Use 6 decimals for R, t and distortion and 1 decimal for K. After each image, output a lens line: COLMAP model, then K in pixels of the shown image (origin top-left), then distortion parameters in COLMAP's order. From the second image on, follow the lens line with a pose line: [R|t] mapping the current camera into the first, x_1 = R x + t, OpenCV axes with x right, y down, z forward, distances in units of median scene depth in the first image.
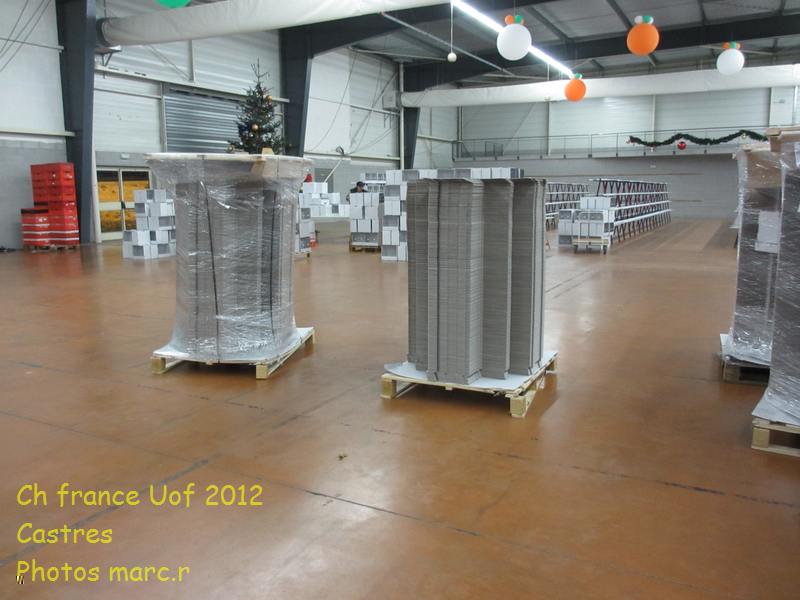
lens RADIAL K [[668.3, 0, 400.0], [0, 668.3, 300.0], [0, 0, 1]] dist [-0.050326, 0.016316]
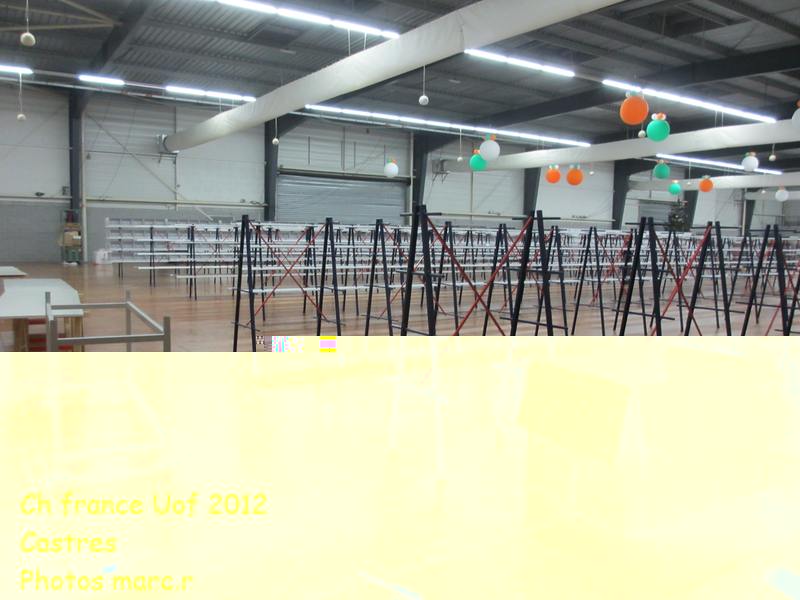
lens RADIAL K [[668.3, 0, 400.0], [0, 668.3, 300.0], [0, 0, 1]] dist [-0.050326, 0.016316]
pose [[0.885584, 0.066614, -0.459679, 0.015837], [-0.100372, 0.993725, -0.049365, 0.194135], [0.453506, 0.089855, 0.886712, -1.154100]]
